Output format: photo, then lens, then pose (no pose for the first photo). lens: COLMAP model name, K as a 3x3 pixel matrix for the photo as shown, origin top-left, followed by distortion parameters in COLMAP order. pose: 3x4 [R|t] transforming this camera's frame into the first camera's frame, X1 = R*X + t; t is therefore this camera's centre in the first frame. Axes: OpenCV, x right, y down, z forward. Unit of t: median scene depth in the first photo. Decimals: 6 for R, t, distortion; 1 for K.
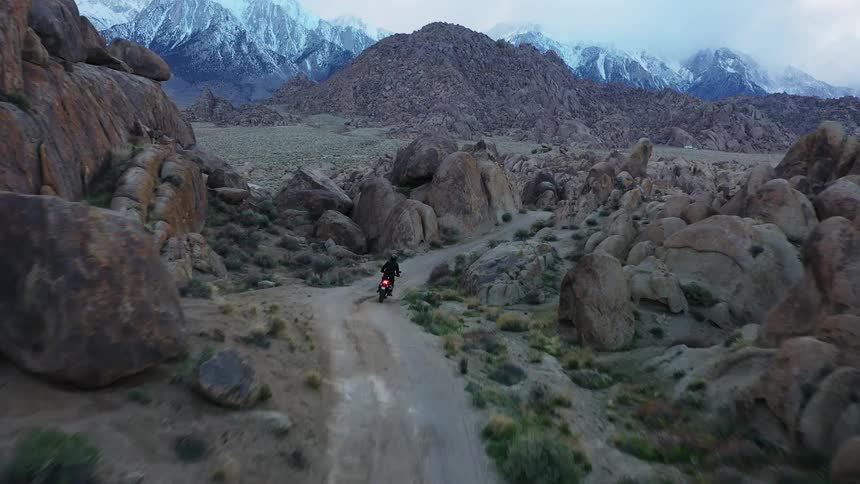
lens RADIAL K [[703.0, 0, 444.9], [0, 703.0, 245.0], [0, 0, 1]] dist [0.002071, -0.011085]
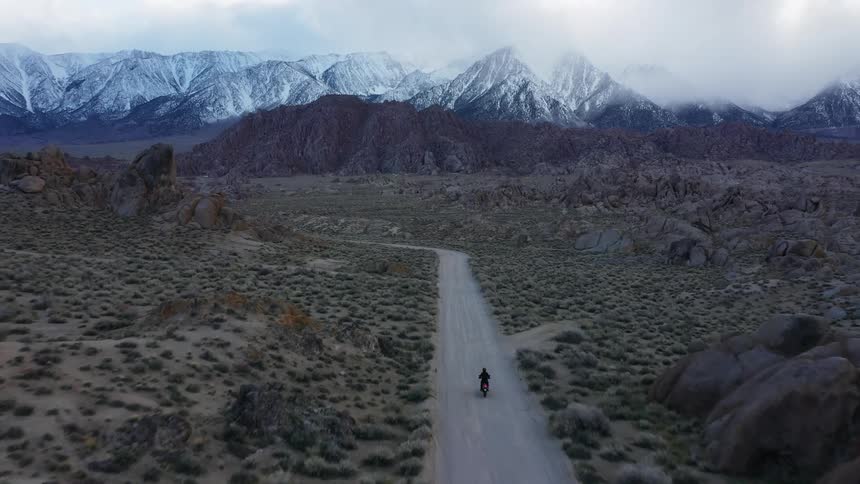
lens RADIAL K [[703.0, 0, 427.5], [0, 703.0, 242.3], [0, 0, 1]] dist [0.002071, -0.011085]
pose [[0.815404, 0.040754, -0.577457, 3.072606], [-0.070604, 0.997073, -0.029328, 0.047257], [0.574571, 0.064685, 0.815894, -0.233073]]
